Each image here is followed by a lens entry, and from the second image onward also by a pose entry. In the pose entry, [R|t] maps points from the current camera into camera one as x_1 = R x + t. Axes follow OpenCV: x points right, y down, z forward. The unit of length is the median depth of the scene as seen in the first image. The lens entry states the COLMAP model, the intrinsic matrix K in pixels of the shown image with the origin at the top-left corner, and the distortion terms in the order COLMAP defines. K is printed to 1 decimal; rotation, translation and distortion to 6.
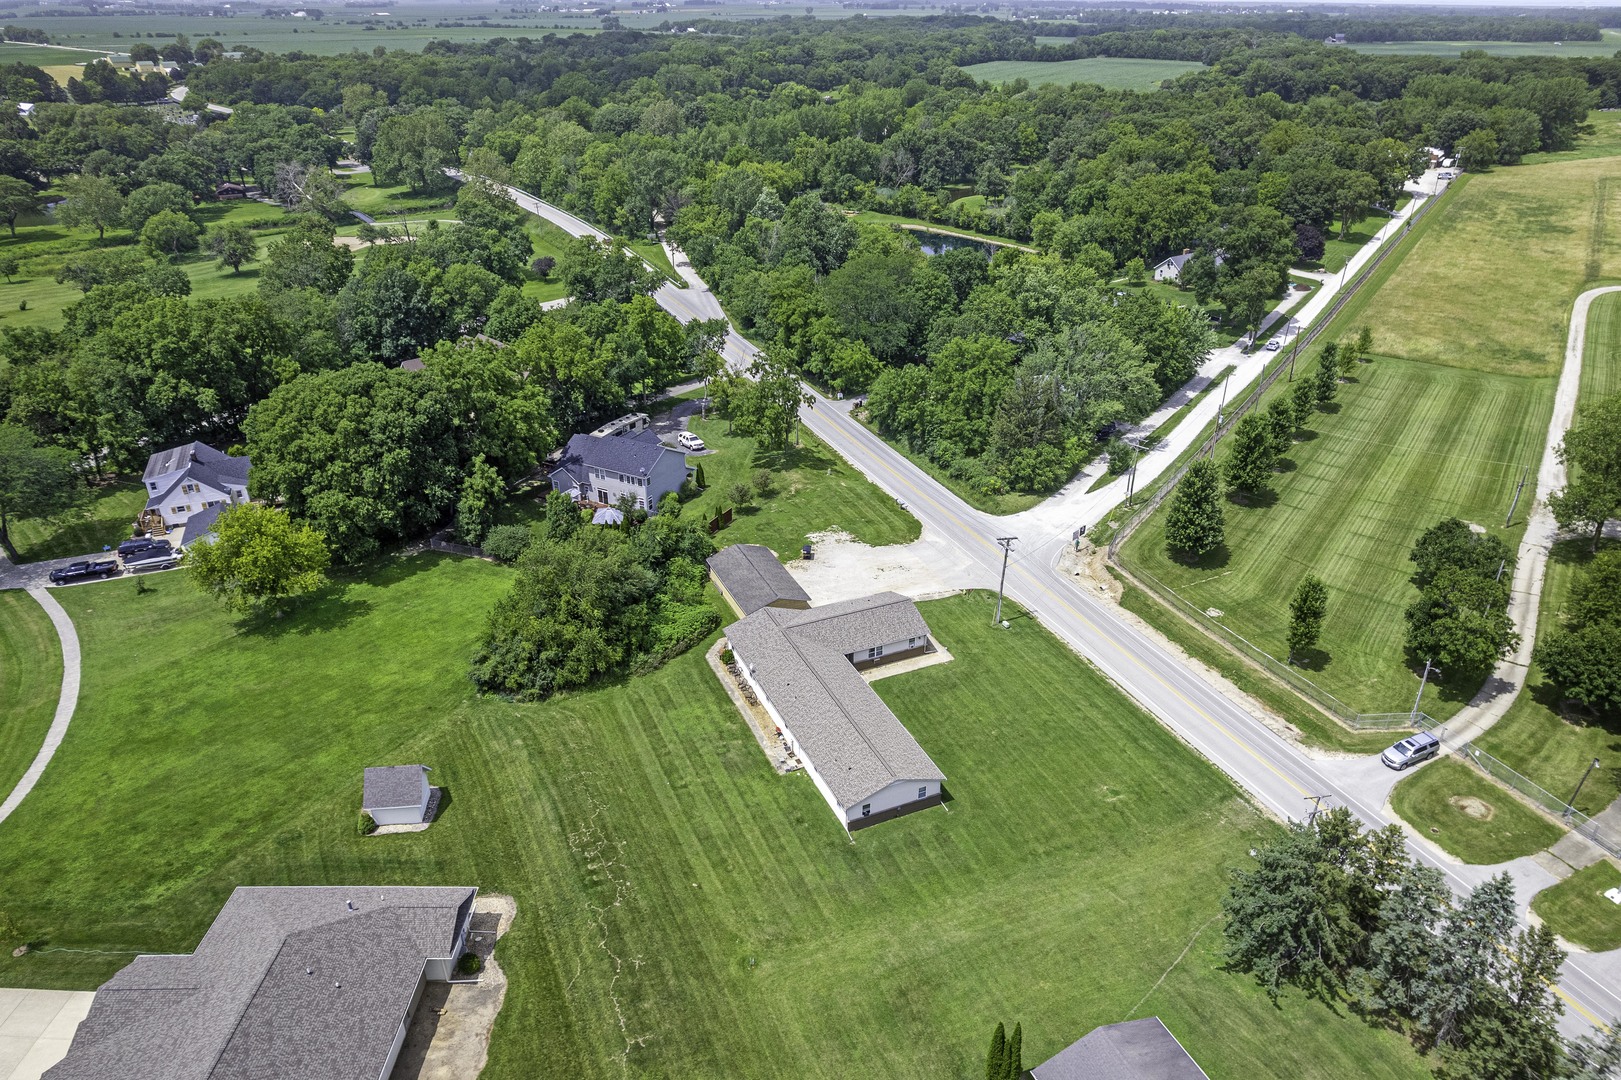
lens RADIAL K [[1073.1, 0, 832.3], [0, 1073.1, 536.9], [0, 0, 1]] dist [-0.084413, 0.077496]
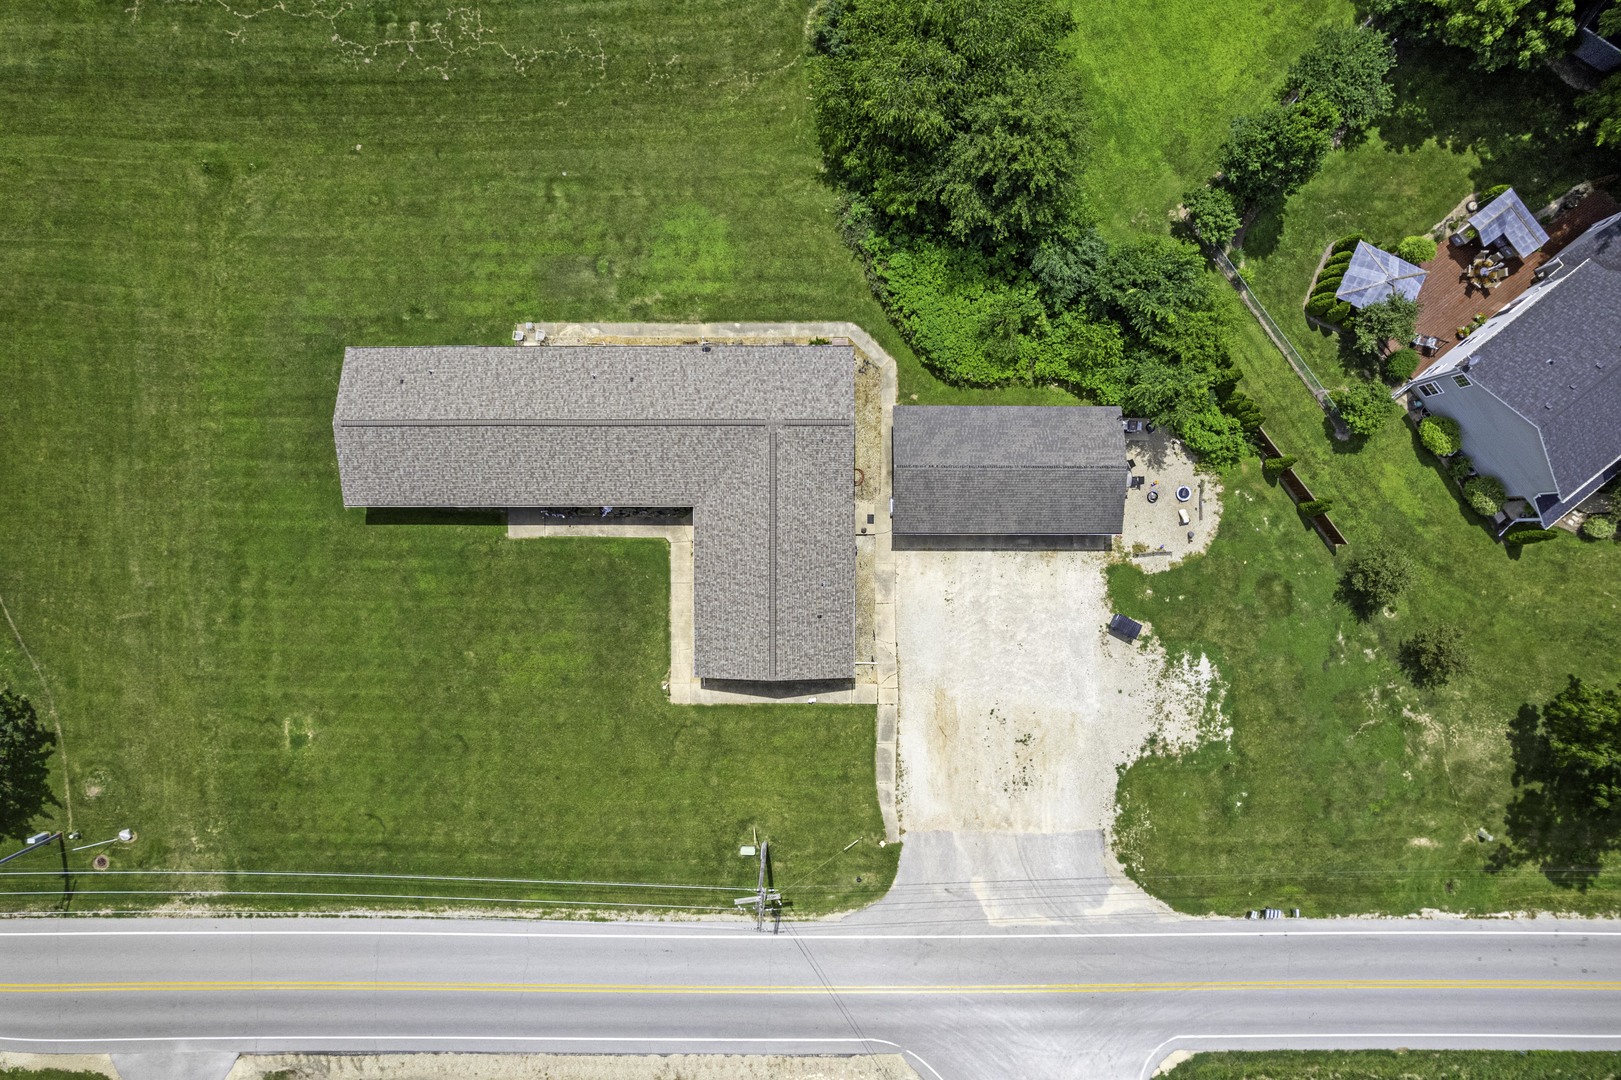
lens RADIAL K [[1054.1, 0, 833.5], [0, 1054.1, 529.2], [0, 0, 1]] dist [-0.081456, 0.073737]
pose [[-0.411914, 0.911074, -0.016482, -0.000581], [-0.419876, -0.173718, 0.890801, -0.342947], [0.808722, 0.373854, 0.454095, 0.625785]]
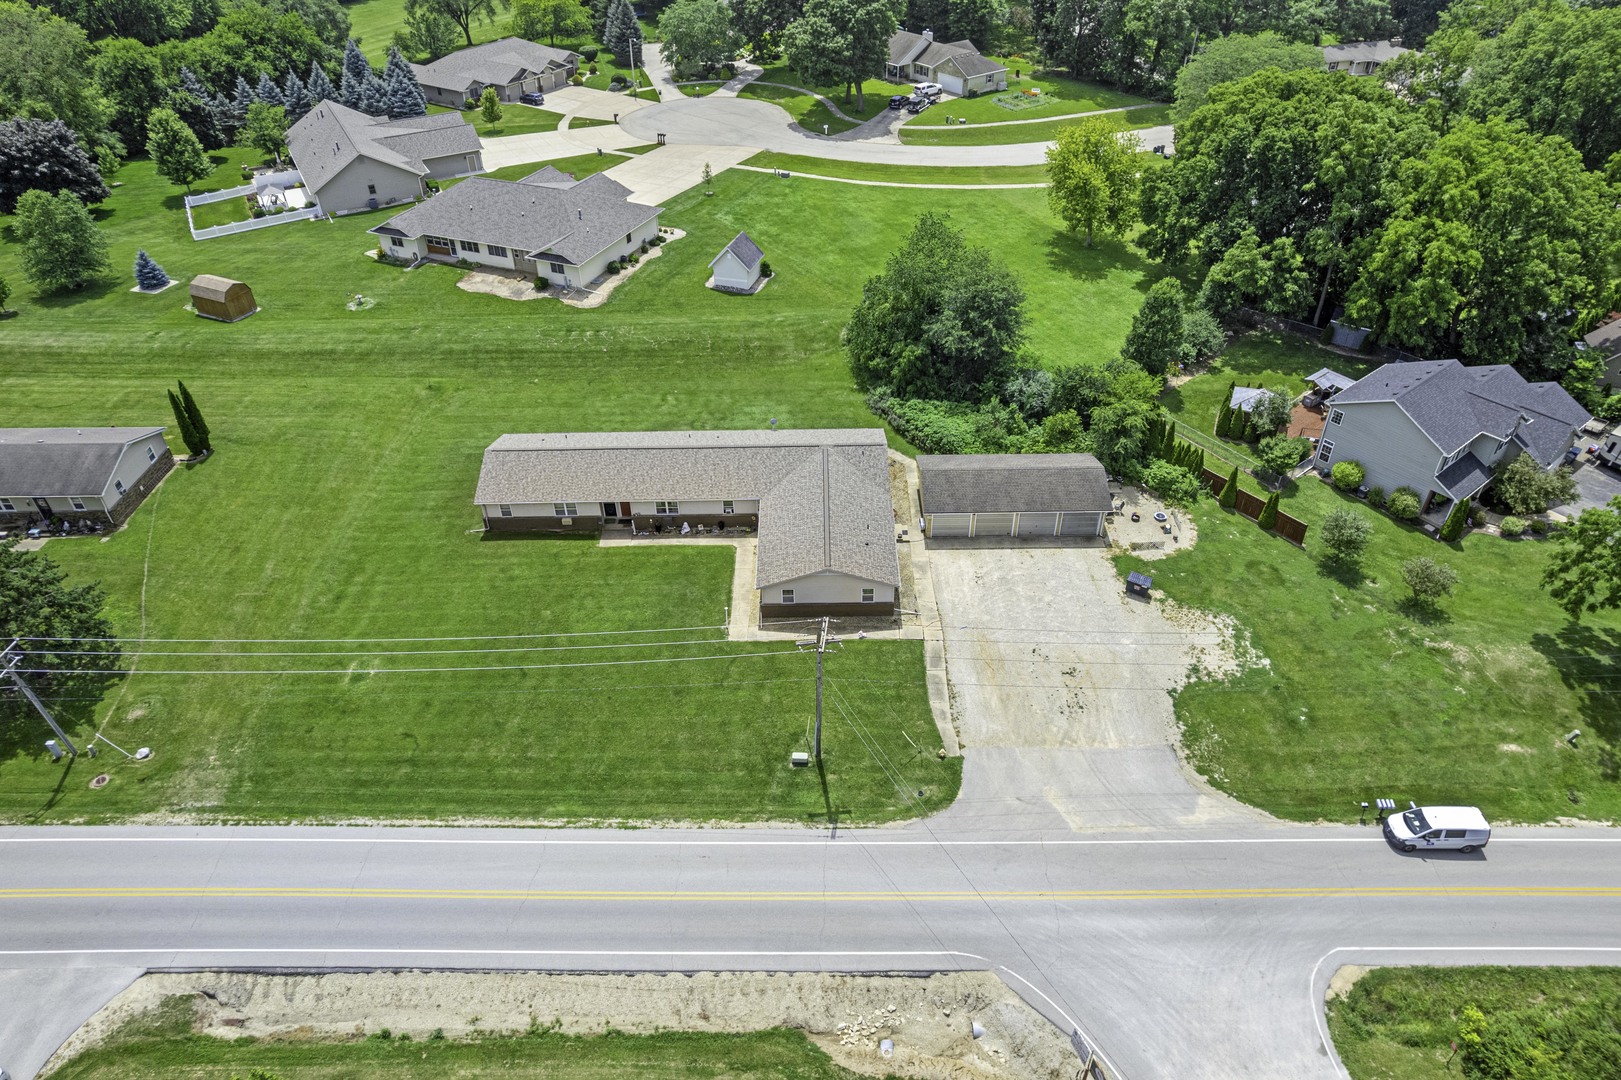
lens RADIAL K [[1054.1, 0, 833.5], [0, 1054.1, 529.2], [0, 0, 1]] dist [-0.081456, 0.073737]
pose [[-0.395214, 0.553586, -0.733041, 0.408650], [-0.414280, 0.604826, 0.680116, -0.298175], [0.819865, 0.572475, -0.009697, 0.824769]]
